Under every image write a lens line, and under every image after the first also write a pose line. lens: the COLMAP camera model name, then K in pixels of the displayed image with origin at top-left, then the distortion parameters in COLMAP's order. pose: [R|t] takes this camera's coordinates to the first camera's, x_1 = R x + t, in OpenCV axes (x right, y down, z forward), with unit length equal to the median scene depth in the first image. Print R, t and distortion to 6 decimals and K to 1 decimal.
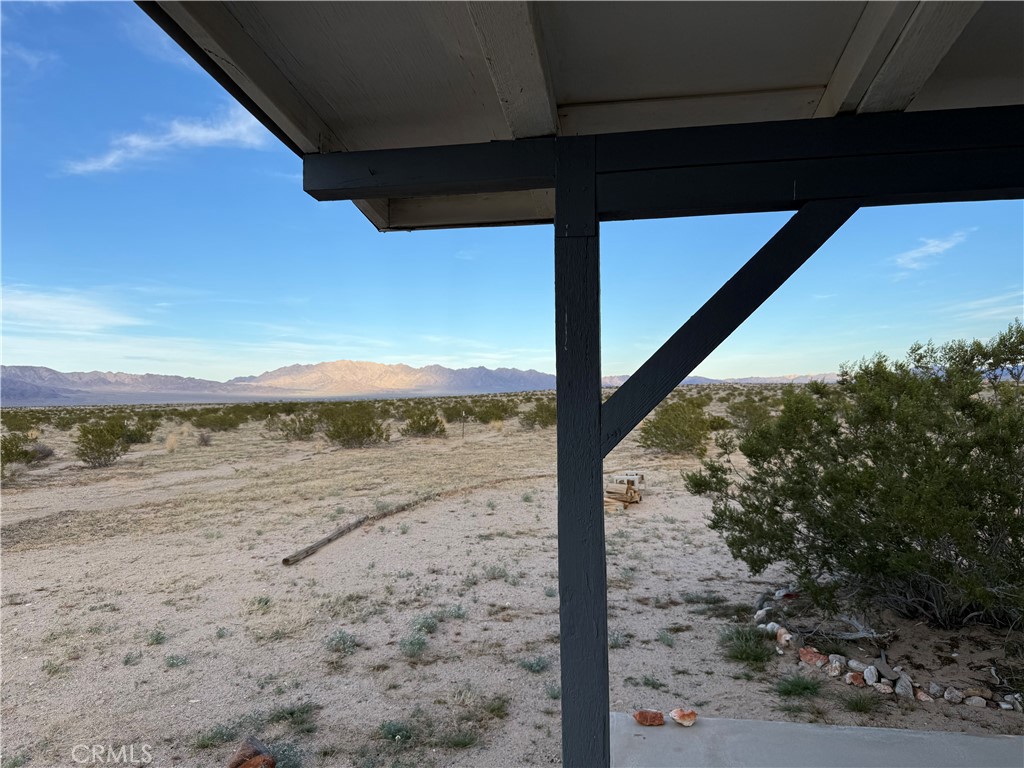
lens RADIAL K [[716.2, 0, 503.3], [0, 716.2, 384.0], [0, 0, 1]] dist [0.067163, -0.094271]
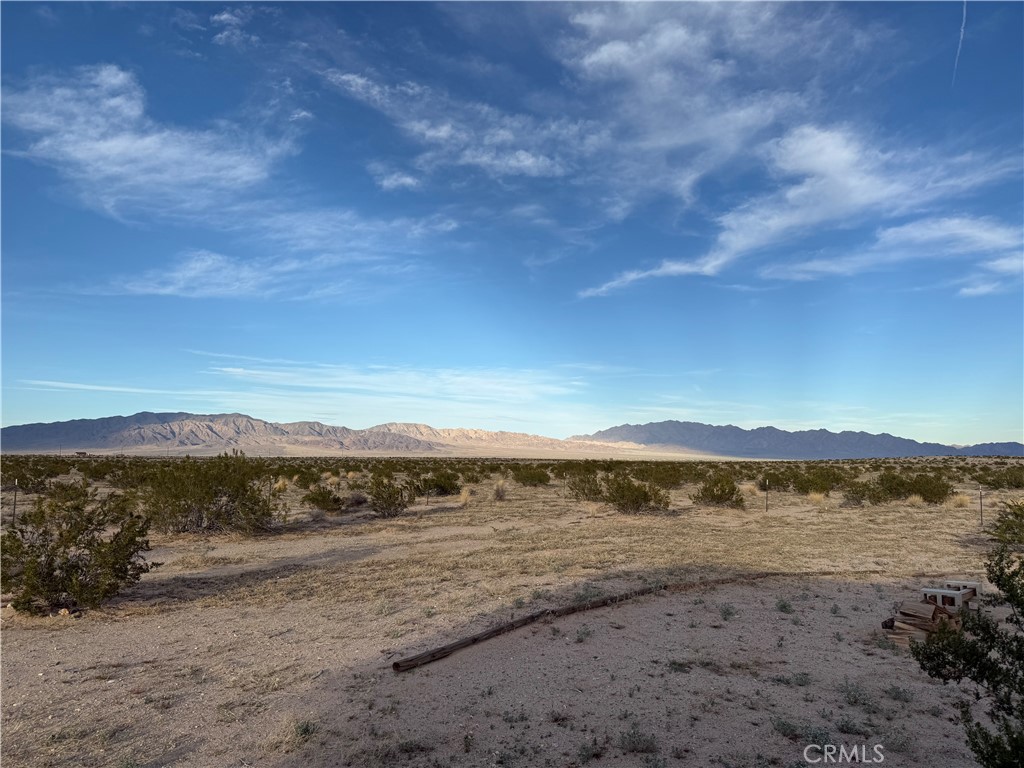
lens RADIAL K [[716.2, 0, 522.3], [0, 716.2, 404.4], [0, 0, 1]] dist [0.067163, -0.094271]
pose [[0.909889, 0.002017, -0.414847, 0.208946], [-0.025243, 0.998404, -0.050513, -0.006659], [0.414083, 0.056433, 0.908488, 0.440648]]
